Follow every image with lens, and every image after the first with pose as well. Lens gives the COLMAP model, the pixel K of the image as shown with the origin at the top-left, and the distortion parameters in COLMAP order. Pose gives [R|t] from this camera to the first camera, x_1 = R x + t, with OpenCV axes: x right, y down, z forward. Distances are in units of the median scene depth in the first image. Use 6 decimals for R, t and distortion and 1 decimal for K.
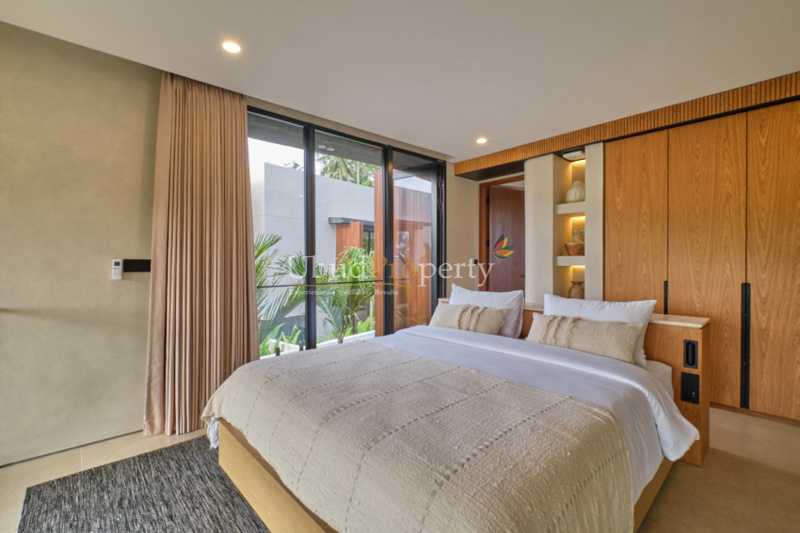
lens RADIAL K [[355.8, 0, 400.0], [0, 355.8, 266.5], [0, 0, 1]] dist [0.000881, -0.000140]
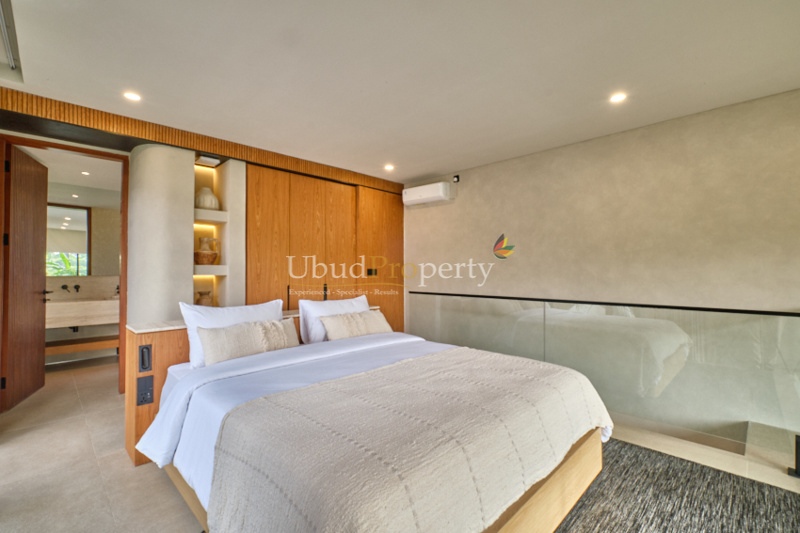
lens RADIAL K [[355.8, 0, 400.0], [0, 355.8, 266.5], [0, 0, 1]] dist [0.000881, -0.000140]
pose [[-0.041404, 0.010920, 0.999083, -0.565761], [0.012804, 0.999864, -0.010398, -0.010878], [-0.999060, 0.012362, -0.041539, 0.600743]]
